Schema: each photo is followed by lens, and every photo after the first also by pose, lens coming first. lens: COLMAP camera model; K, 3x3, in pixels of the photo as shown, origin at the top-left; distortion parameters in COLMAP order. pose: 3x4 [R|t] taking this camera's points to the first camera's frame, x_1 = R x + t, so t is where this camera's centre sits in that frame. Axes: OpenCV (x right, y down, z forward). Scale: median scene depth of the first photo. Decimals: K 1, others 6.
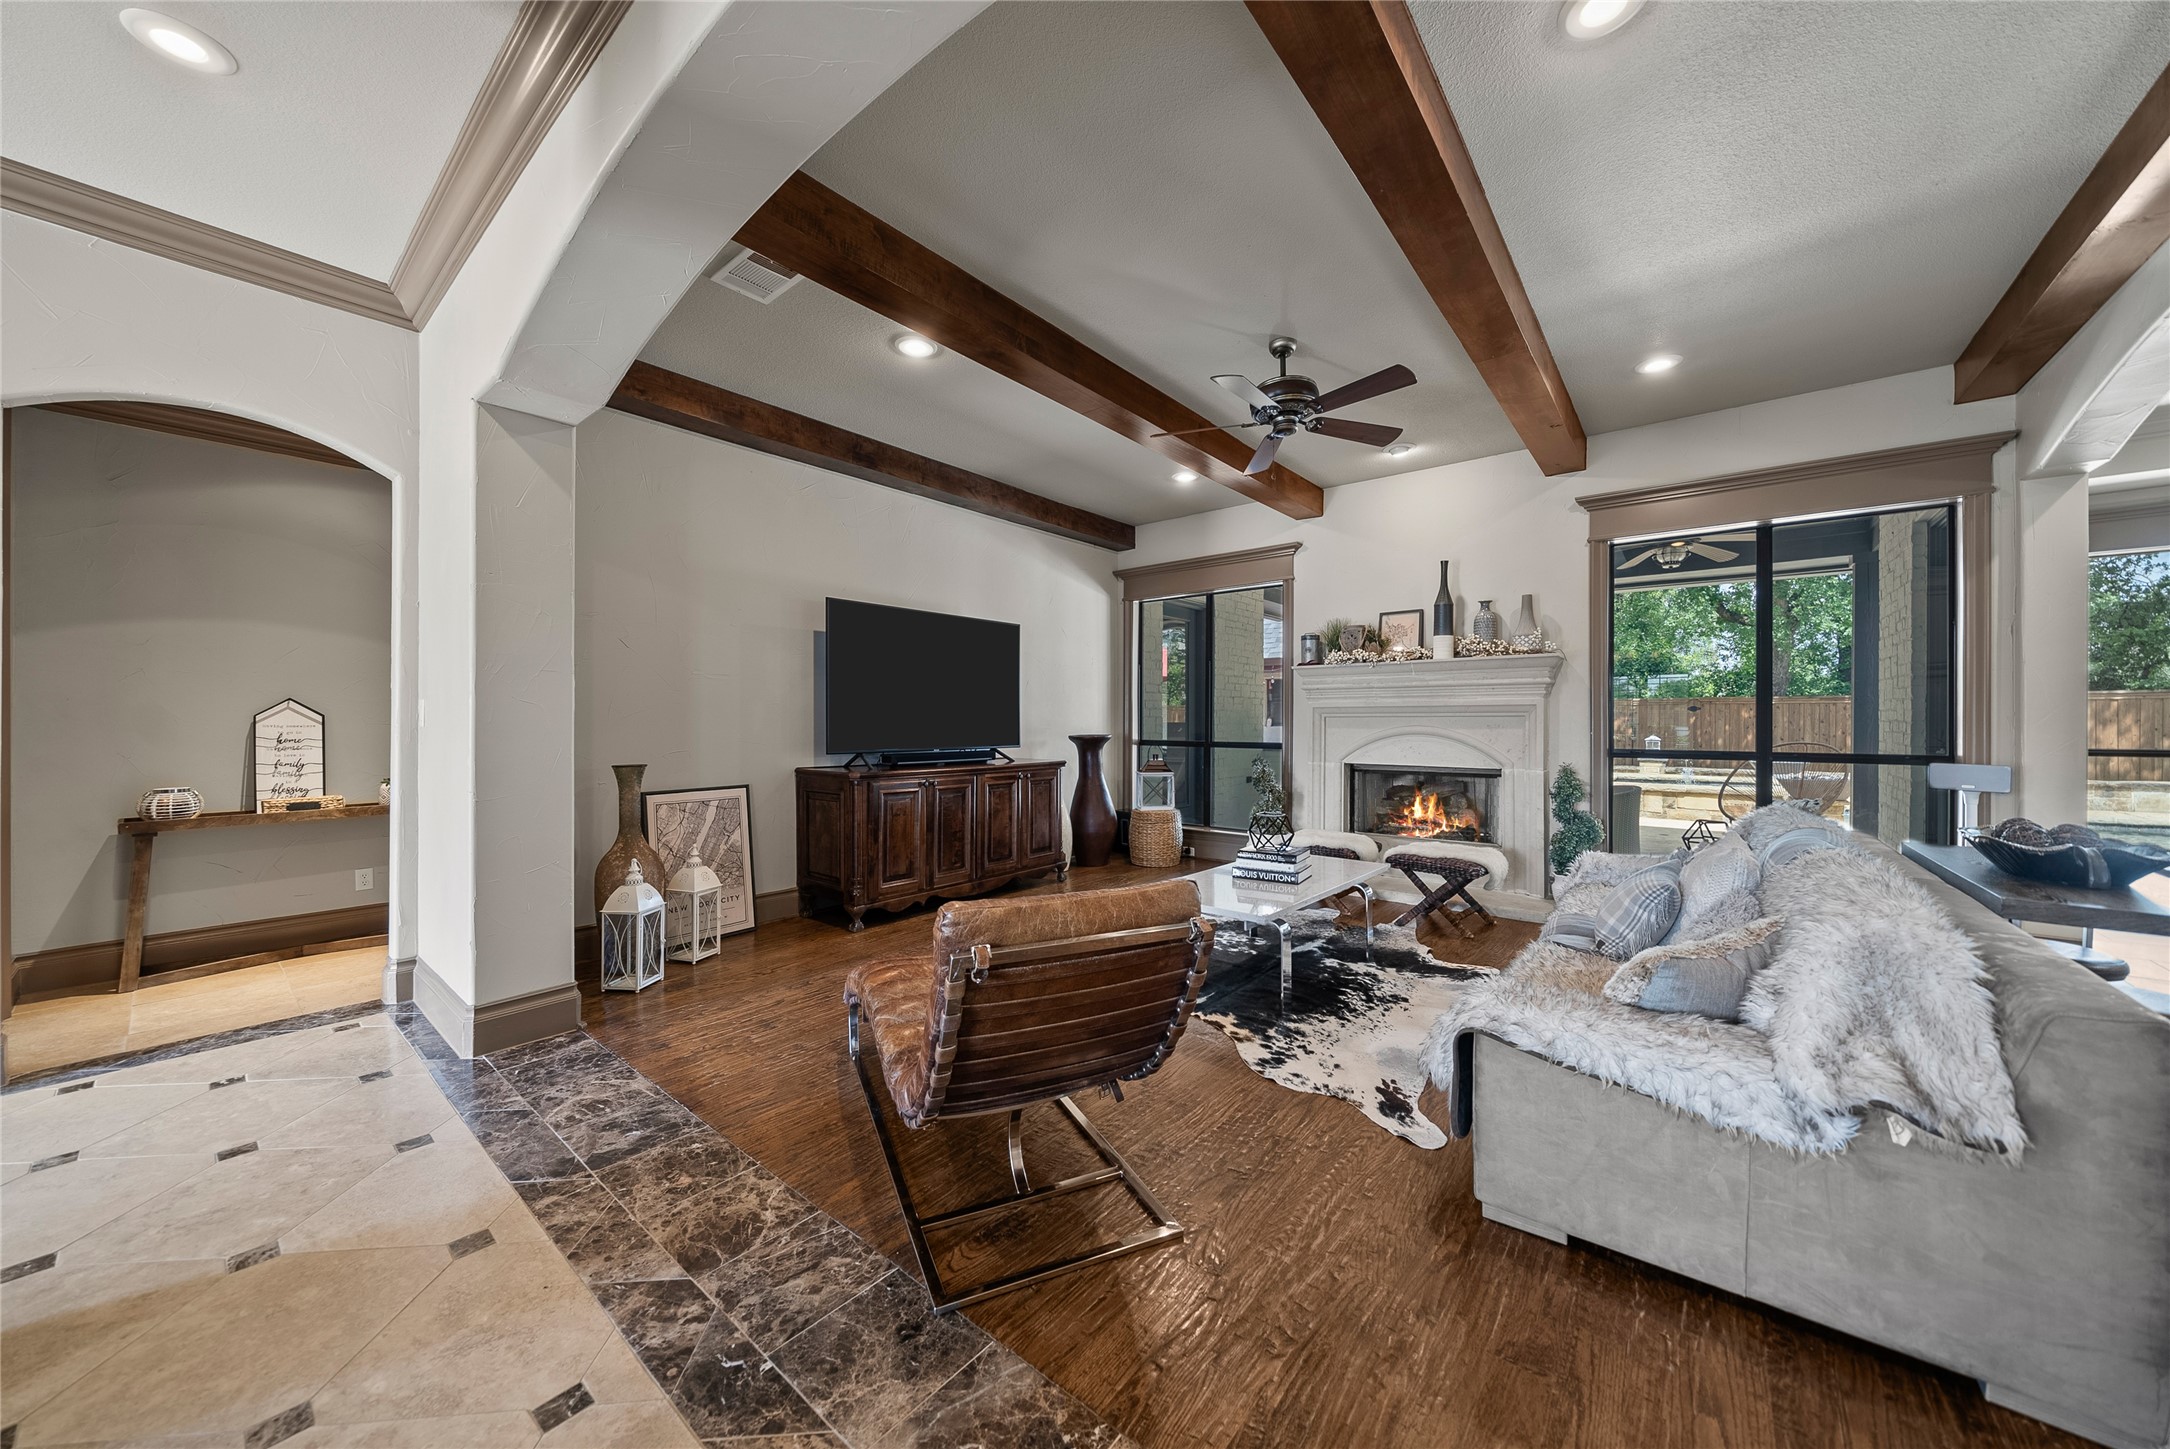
lens RADIAL K [[755.0, 0, 1085.0], [0, 755.0, 724.5], [0, 0, 1]] dist [-0.006187, 0.000339]
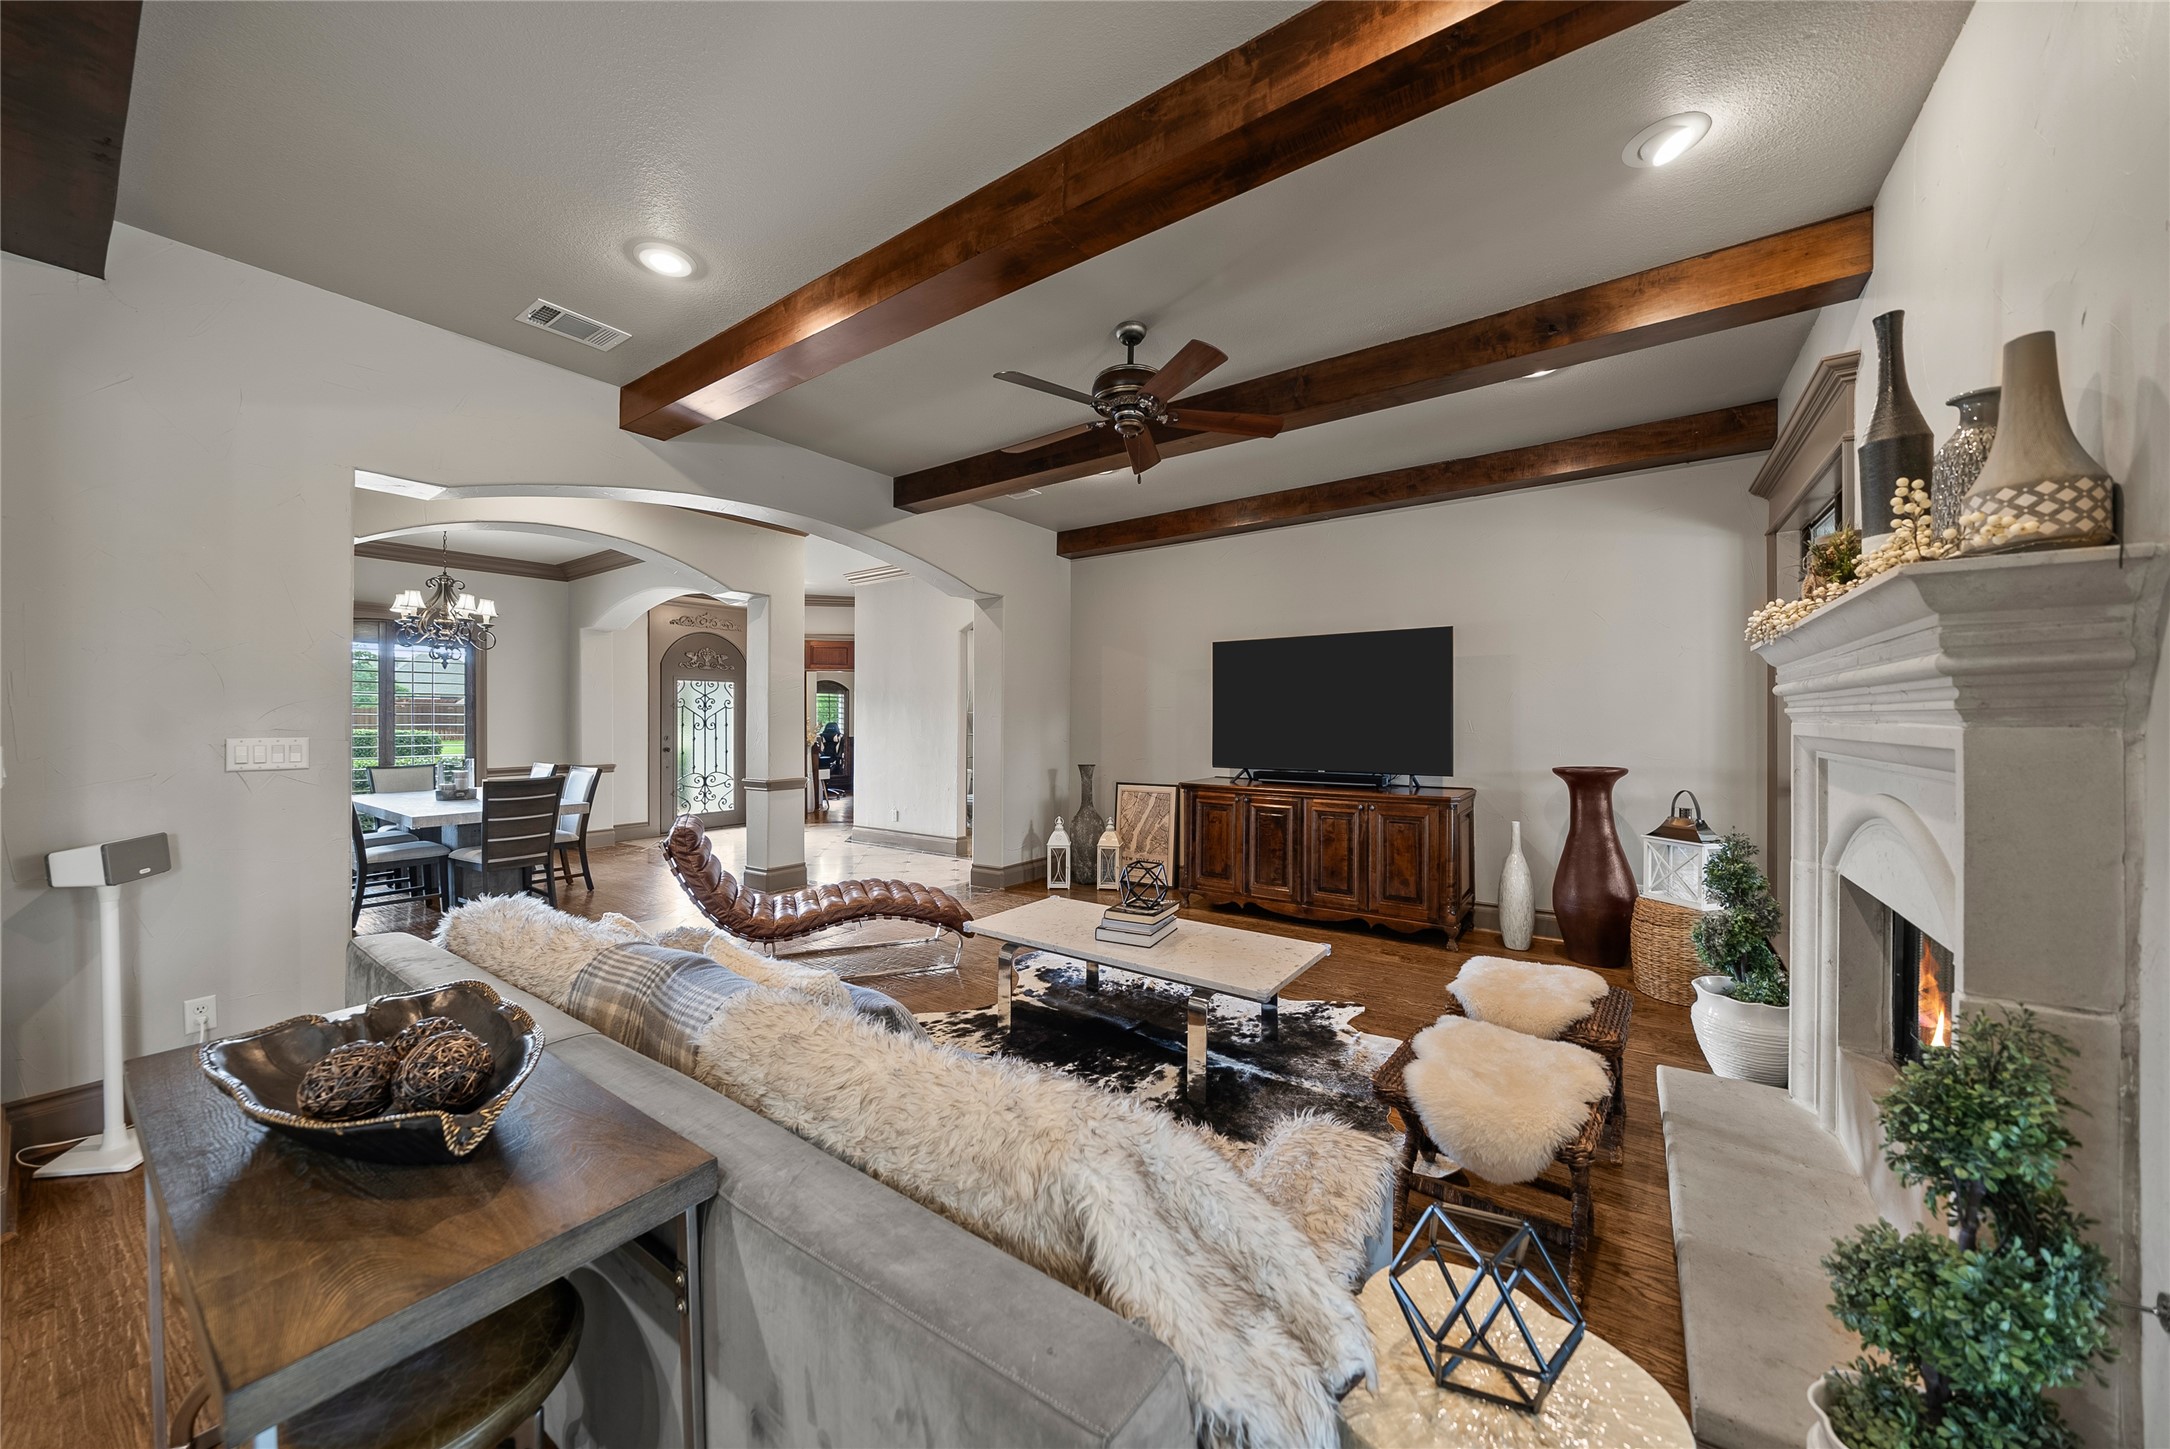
lens RADIAL K [[754.3, 0, 1084.9], [0, 754.3, 720.5], [0, 0, 1]] dist [-0.006383, -0.000082]
pose [[0.069776, -0.000029, -0.997563, 1.145125], [-0.002836, 0.999996, -0.000227, -0.048032], [0.997559, 0.002845, 0.069776, 0.894658]]
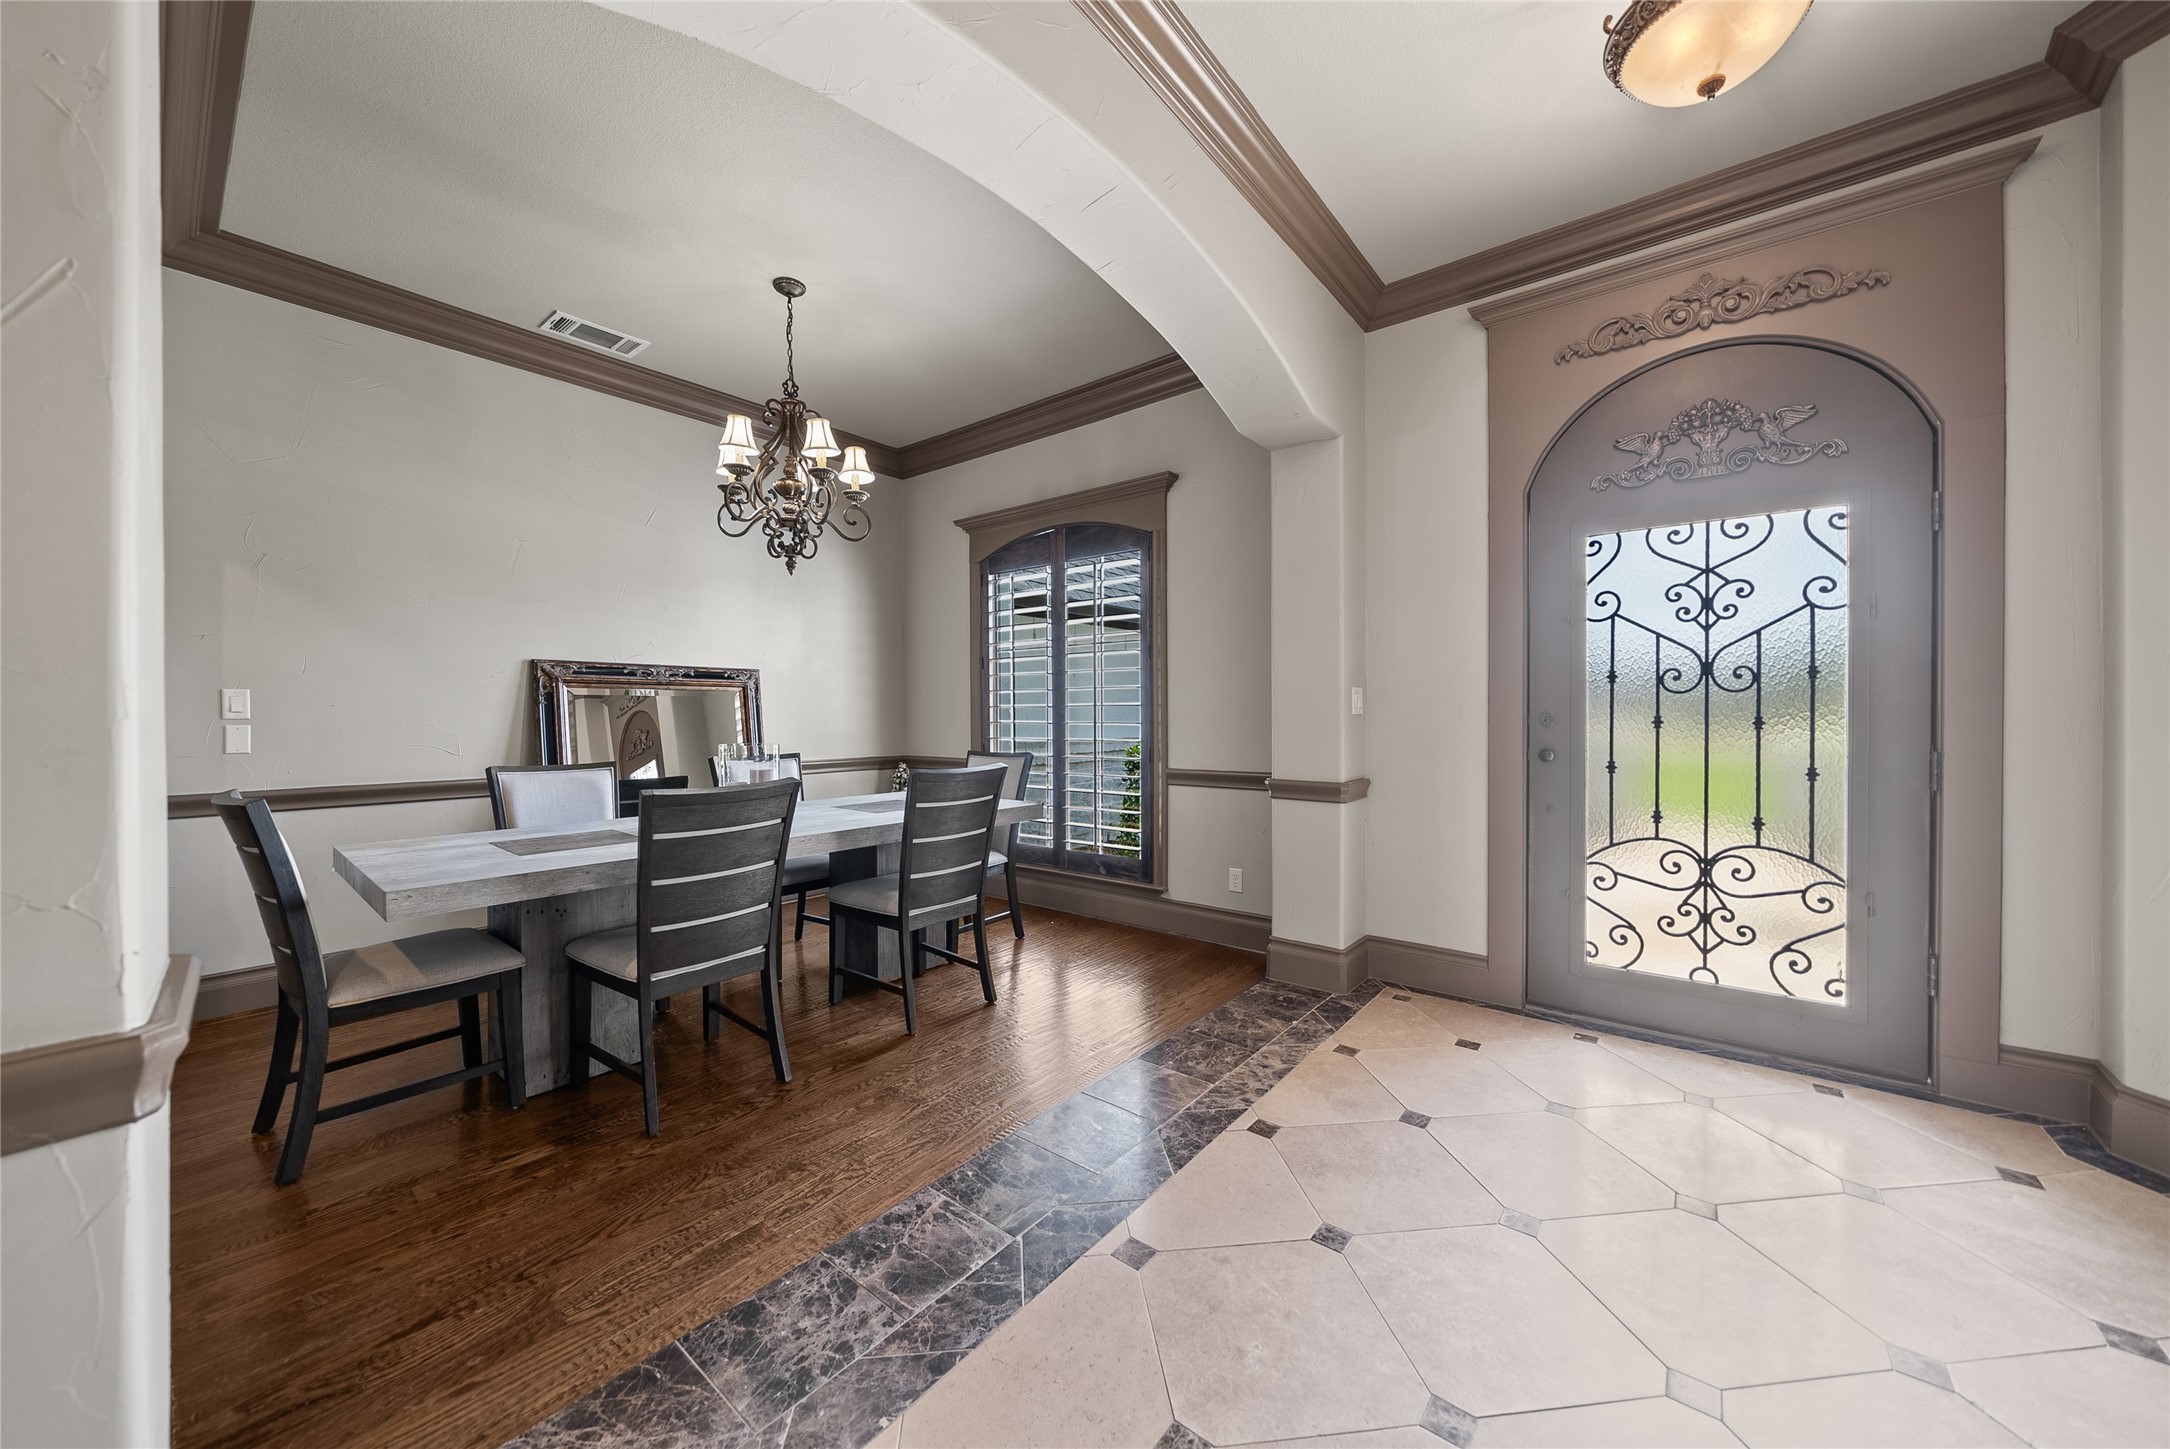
lens RADIAL K [[759.5, 0, 1085.0], [0, 759.5, 724.5], [0, 0, 1]] dist [-0.005803, -0.000184]
pose [[-0.999952, 0.005162, -0.008387, -0.961541], [0.005002, 0.999808, 0.018952, 0.002910], [0.008483, 0.018909, -0.999785, 0.499879]]
